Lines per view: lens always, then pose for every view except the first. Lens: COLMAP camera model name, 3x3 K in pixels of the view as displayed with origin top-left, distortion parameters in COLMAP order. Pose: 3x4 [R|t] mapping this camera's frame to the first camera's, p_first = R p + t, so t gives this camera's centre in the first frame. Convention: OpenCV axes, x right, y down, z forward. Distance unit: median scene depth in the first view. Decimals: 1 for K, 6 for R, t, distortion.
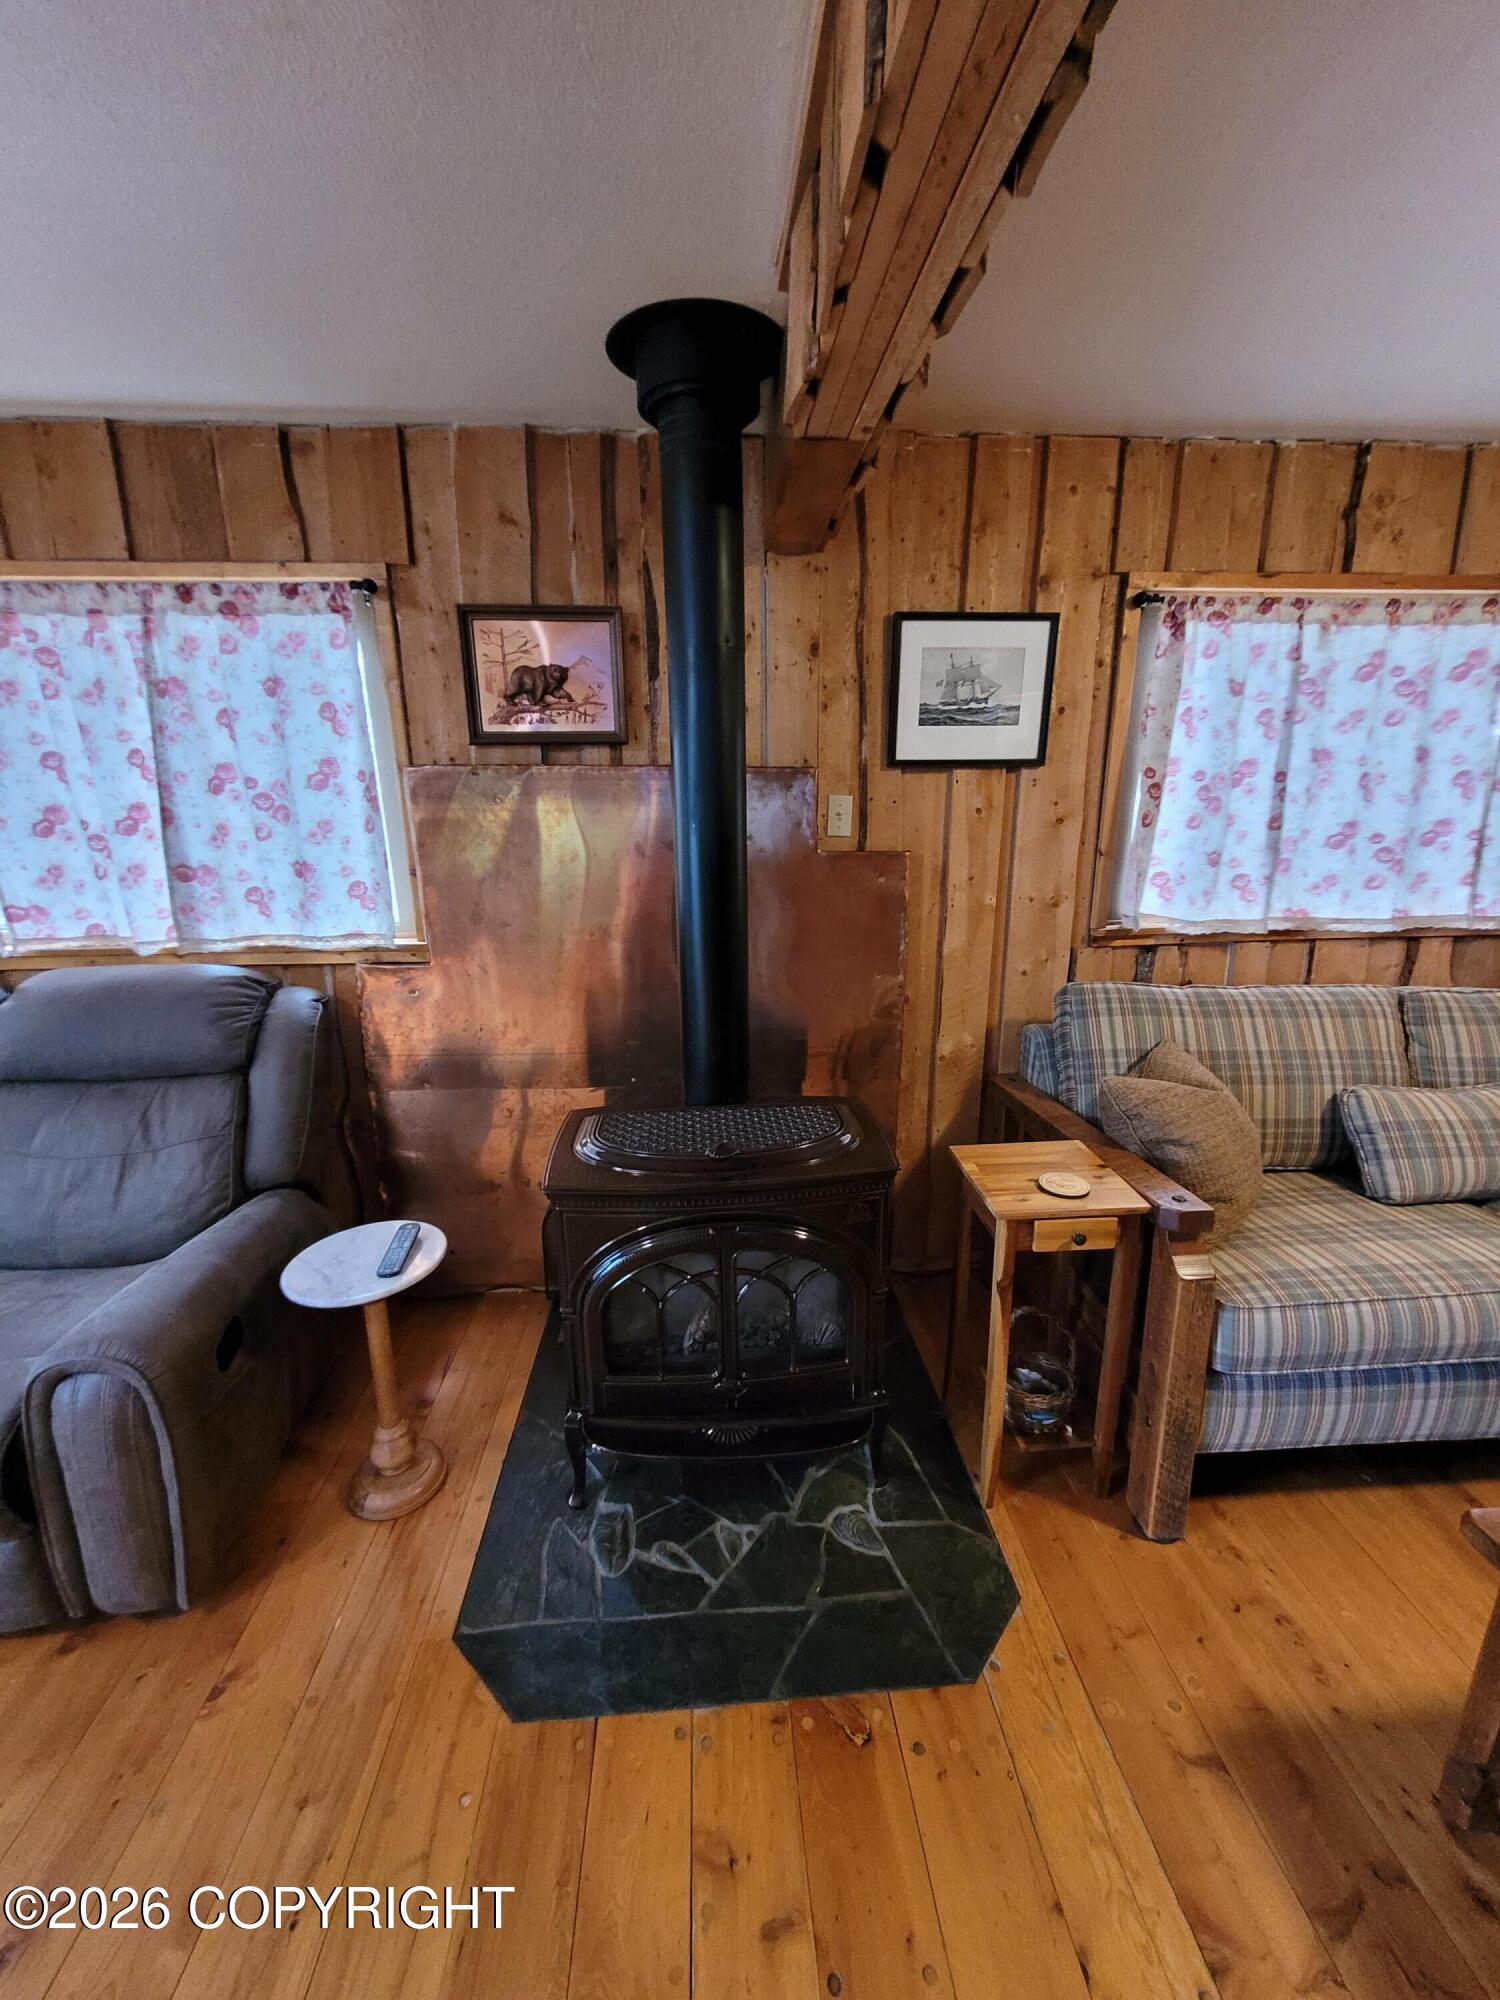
lens RADIAL K [[776.4, 0, 750.8], [0, 776.4, 994.8], [0, 0, 1]] dist [0.008348, -0.003233]
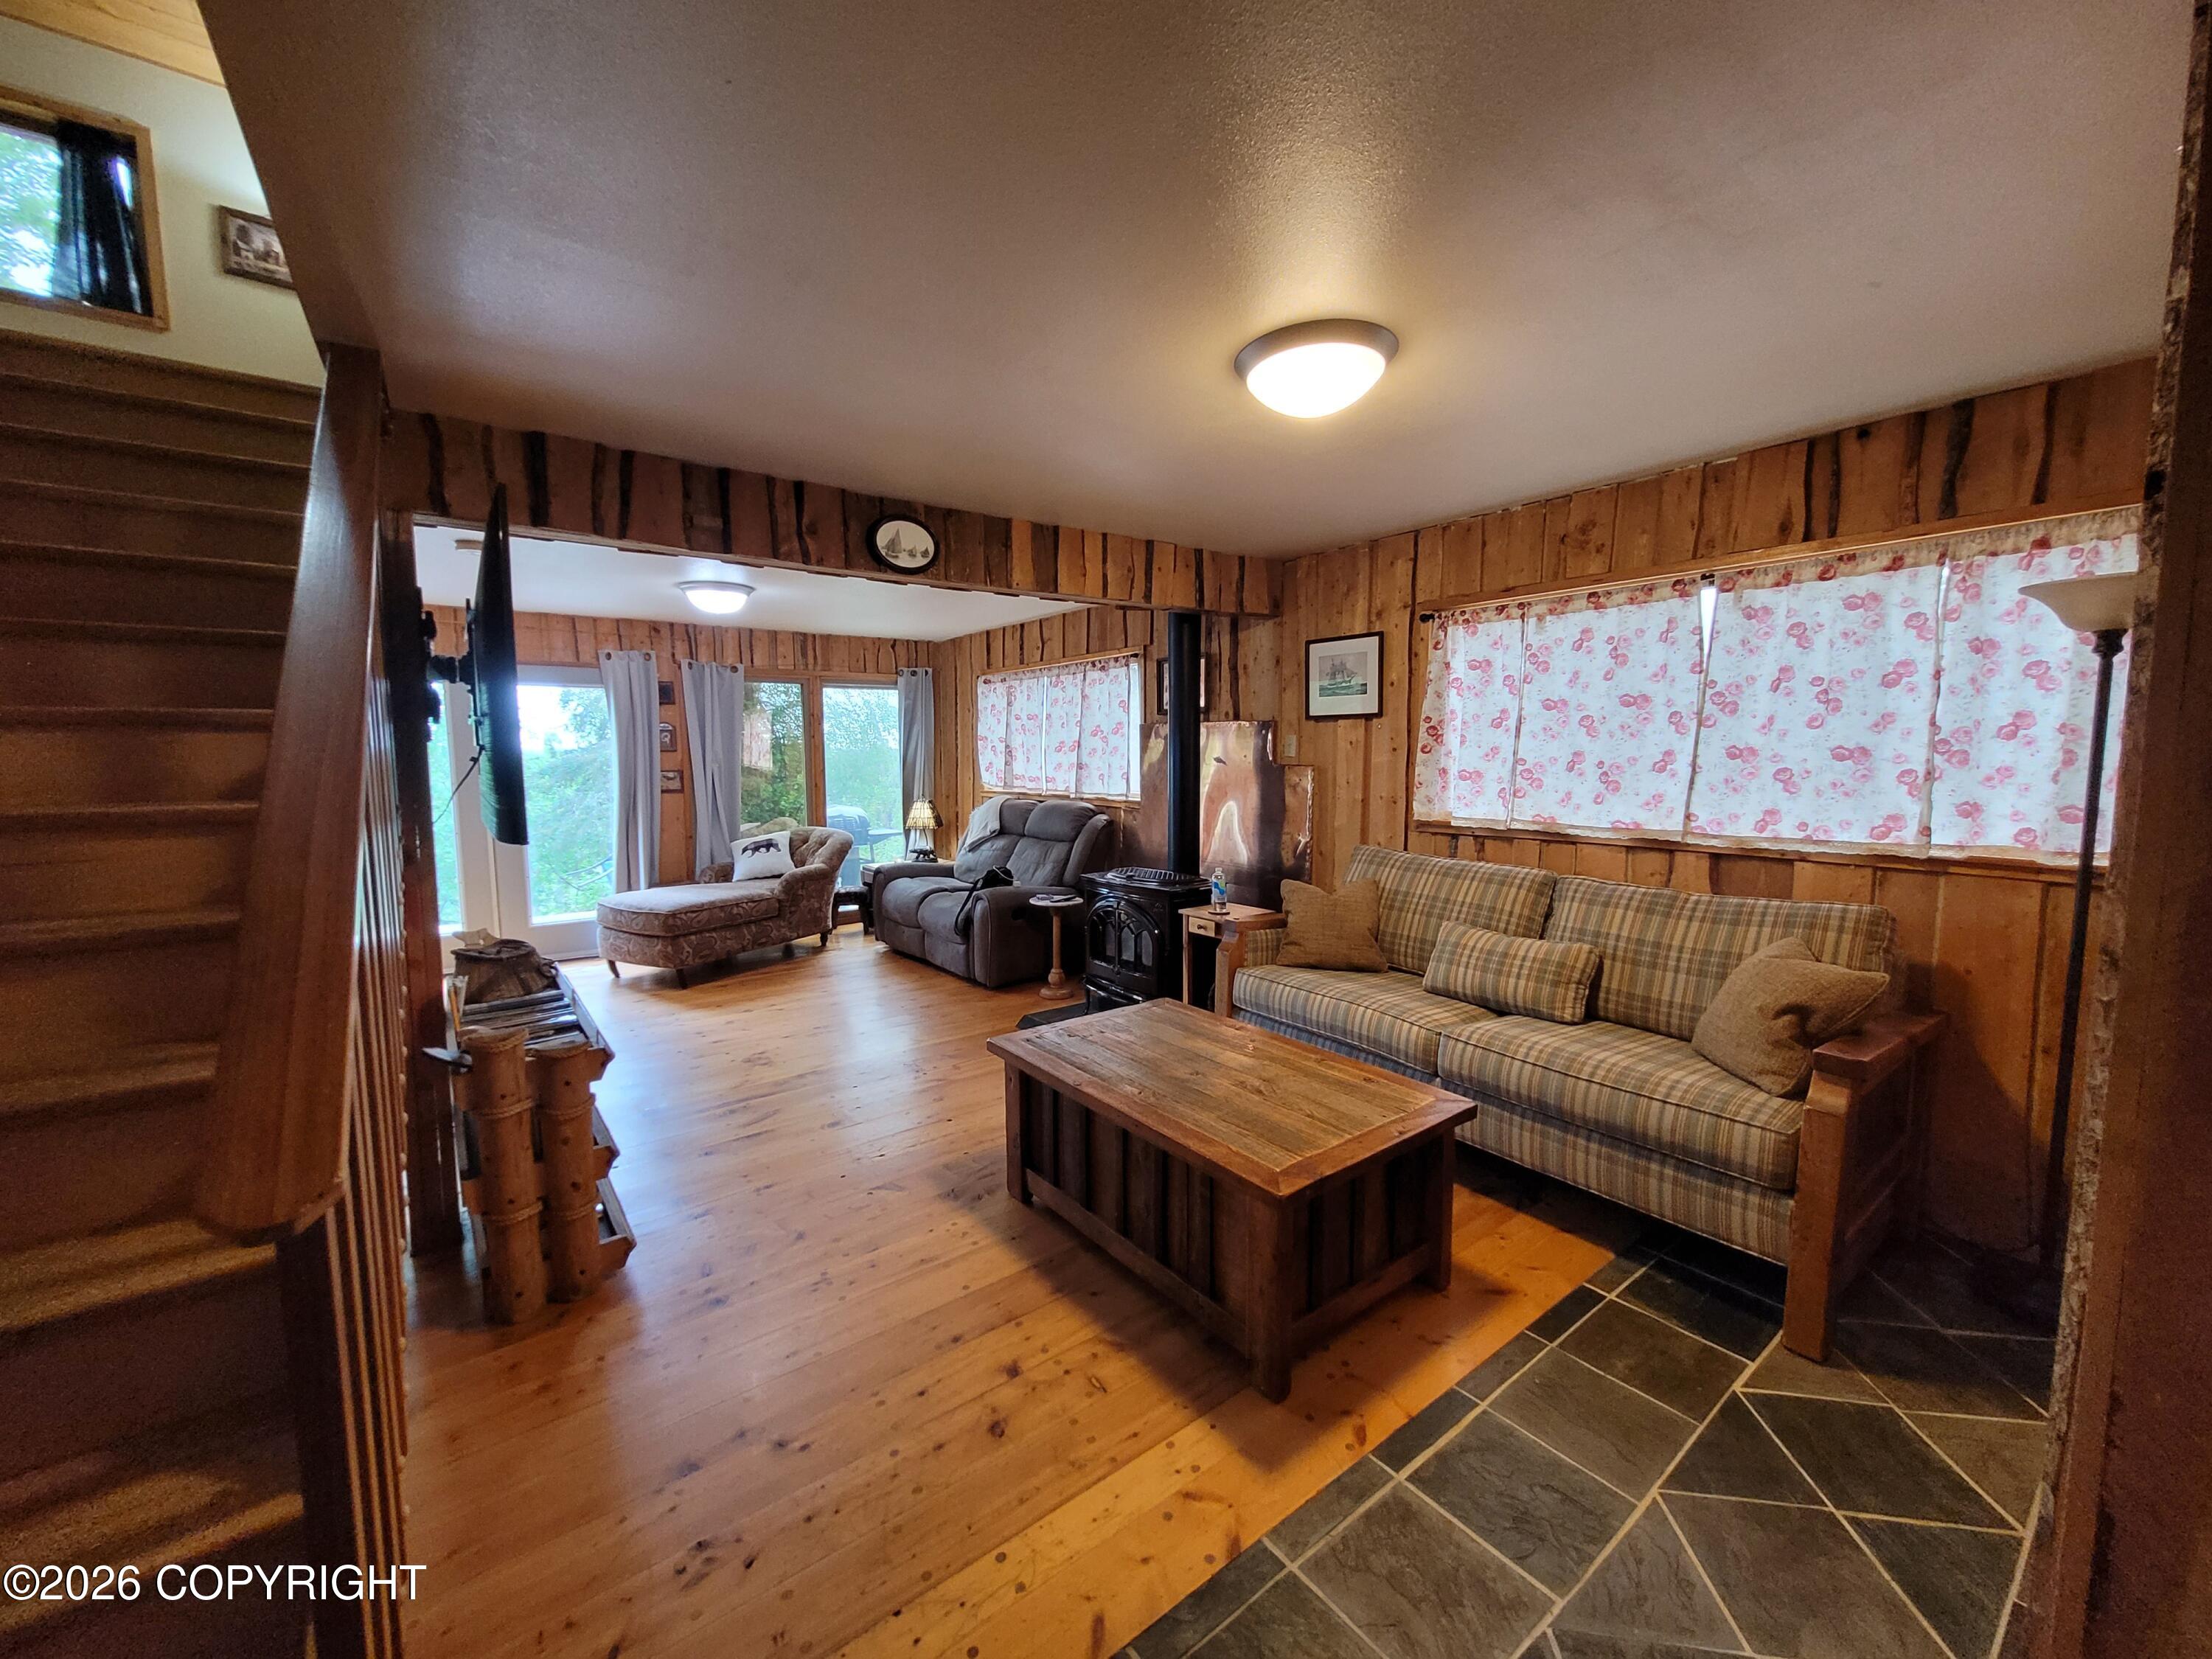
lens RADIAL K [[858.7, 0, 1097.4], [0, 858.7, 832.0], [0, 0, 1]] dist [0.008348, -0.003233]
pose [[0.539935, 0.087697, -0.837126, 1.659198], [-0.199440, 0.979564, -0.026017, 0.118609], [0.817737, 0.181004, 0.546392, -0.465692]]
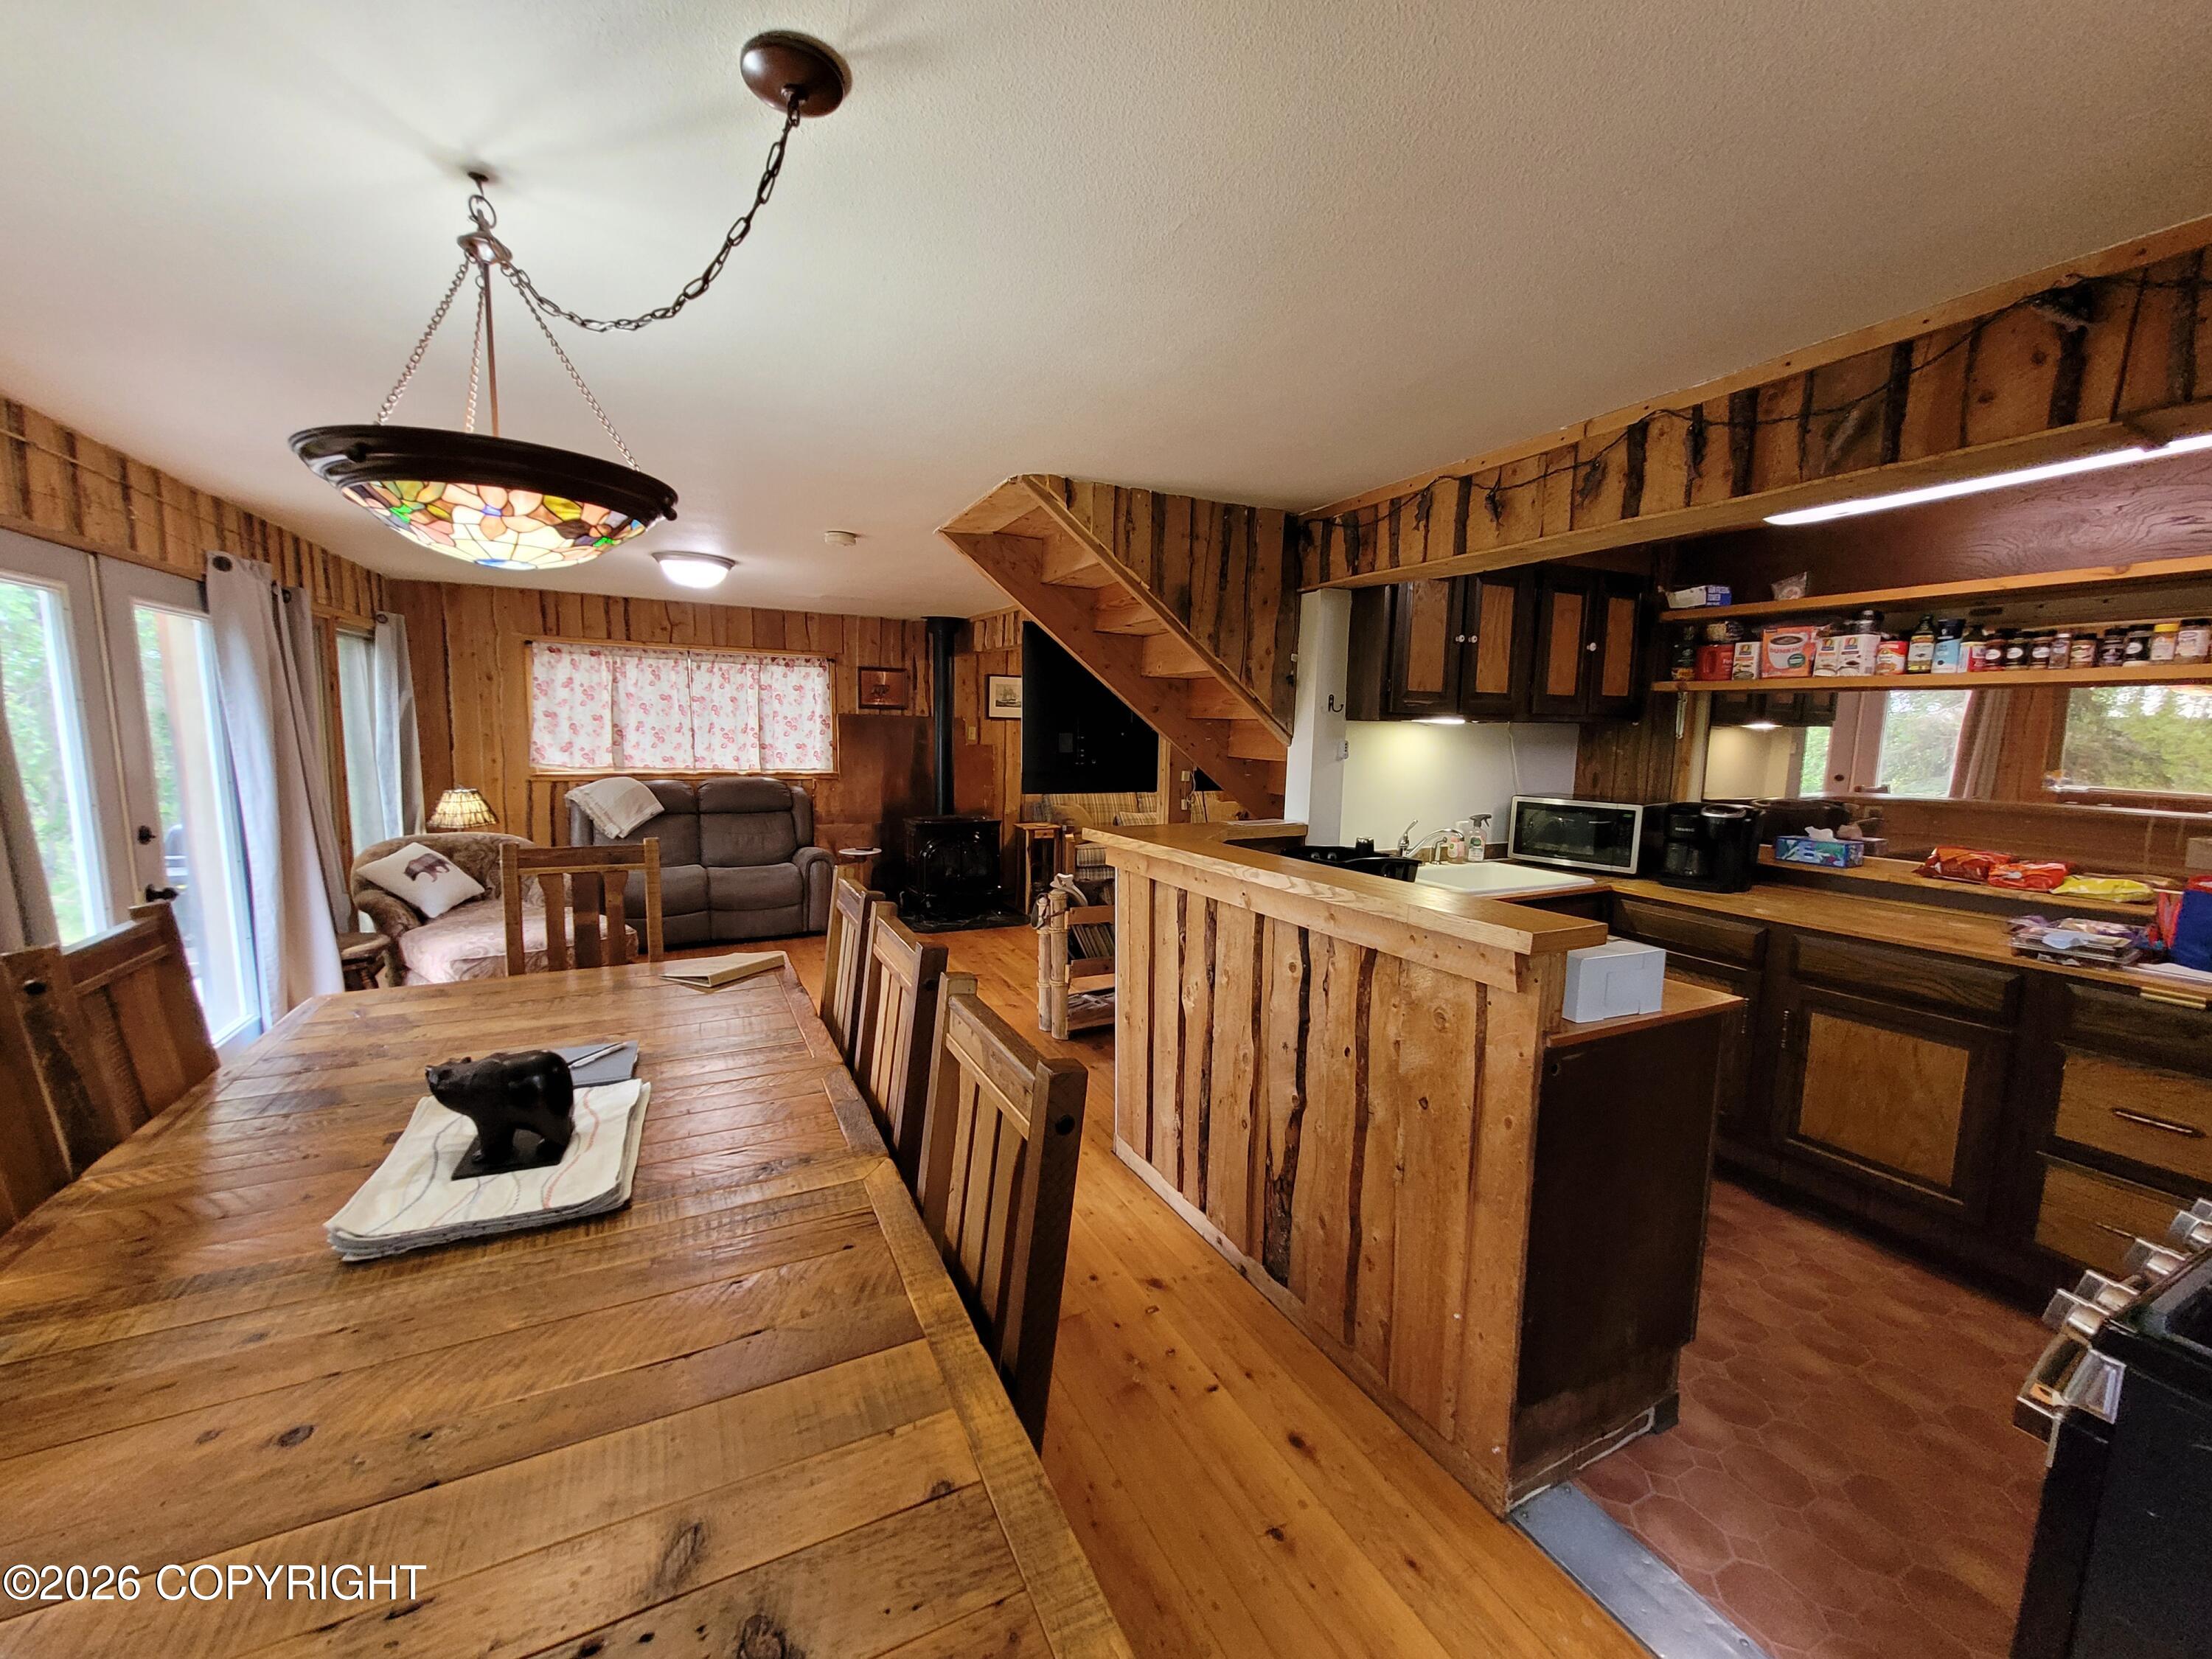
lens RADIAL K [[858.7, 0, 1103.7], [0, 858.7, 836.0], [0, 0, 1]] dist [0.008348, -0.003233]
pose [[0.918969, -0.018342, 0.393902, -0.801205], [0.059668, 0.993884, -0.092924, 0.555330], [-0.389789, 0.108898, 0.914443, -2.425789]]
